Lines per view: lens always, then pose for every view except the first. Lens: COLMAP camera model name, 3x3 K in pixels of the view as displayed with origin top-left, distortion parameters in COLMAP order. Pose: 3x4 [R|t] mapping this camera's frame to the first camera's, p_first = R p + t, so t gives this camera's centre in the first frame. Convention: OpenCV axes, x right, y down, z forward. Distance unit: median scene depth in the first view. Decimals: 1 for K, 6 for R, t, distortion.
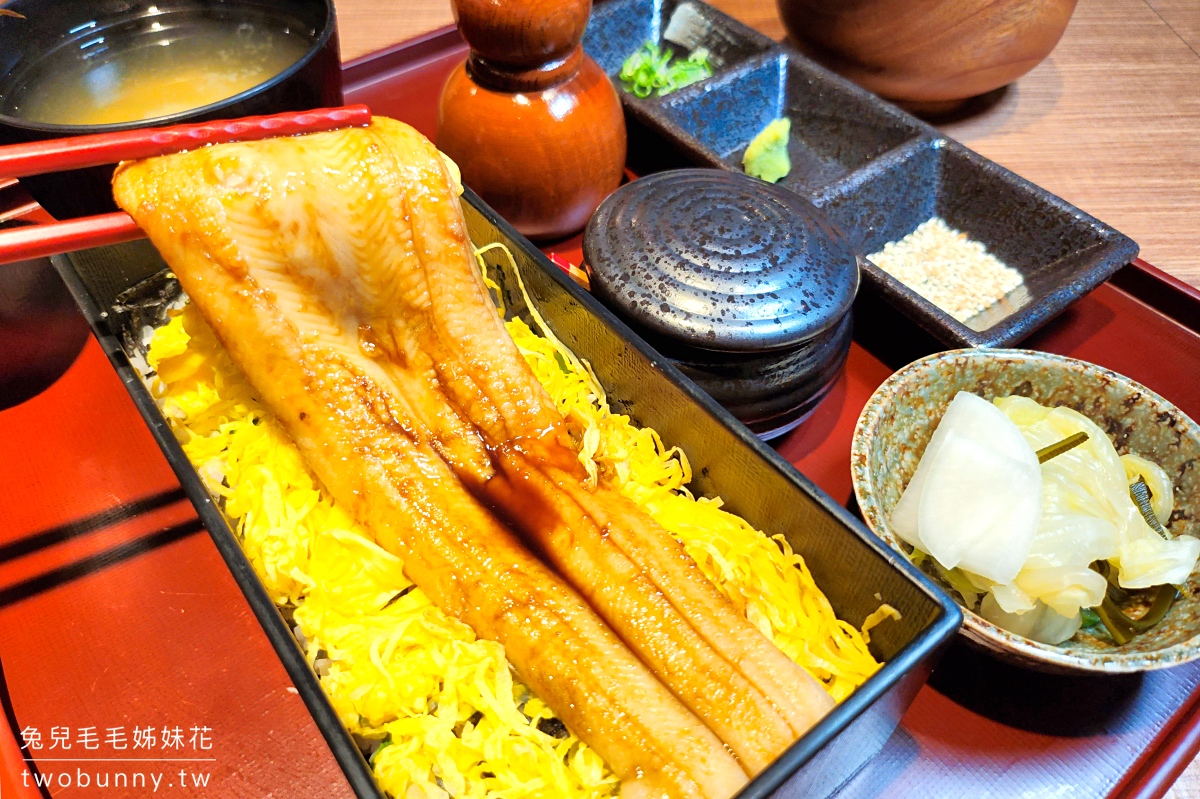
lens RADIAL K [[844.7, 0, 594.3], [0, 844.7, 398.6], [0, 0, 1]] dist [-0.016886, -0.004056]
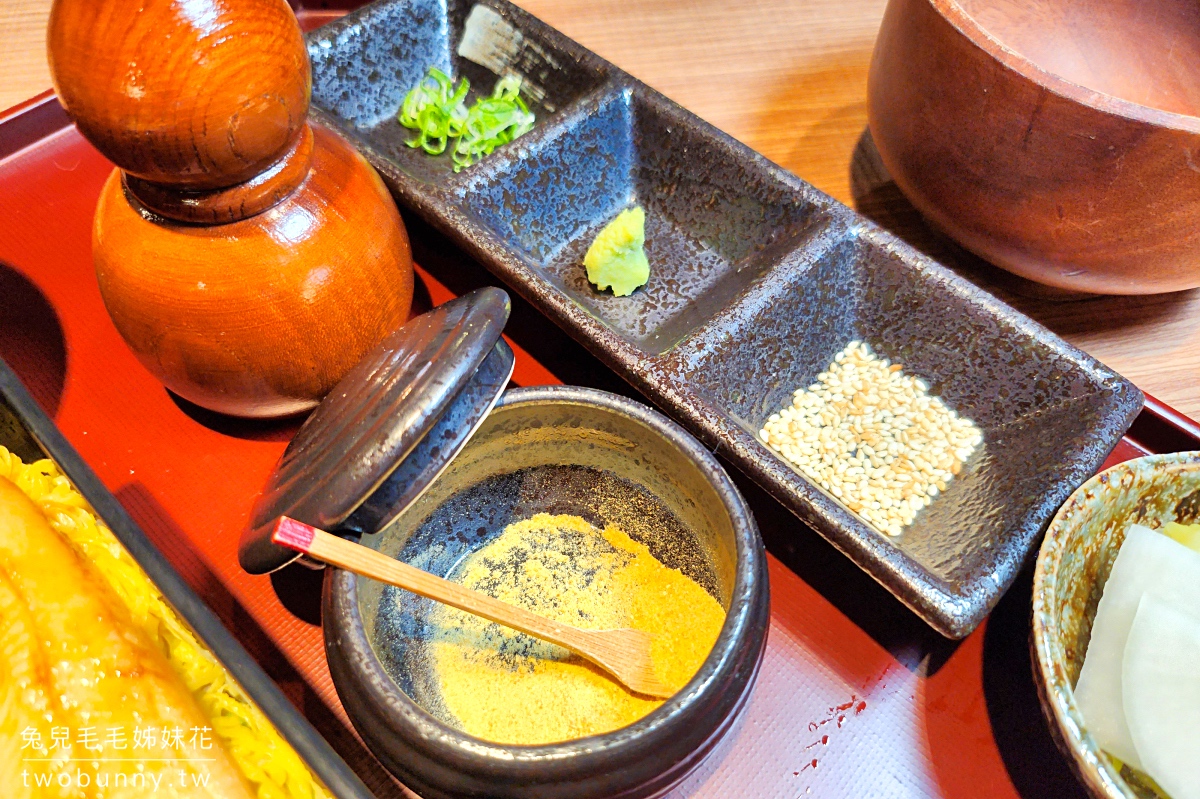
lens RADIAL K [[831.5, 0, 602.1], [0, 831.5, 448.3], [0, 0, 1]] dist [-0.017425, -0.004000]
pose [[0.983430, -0.116679, 0.138746, 0.076260], [0.095695, 0.984146, 0.149331, -0.226189], [-0.153970, -0.133579, 0.979004, 0.300241]]
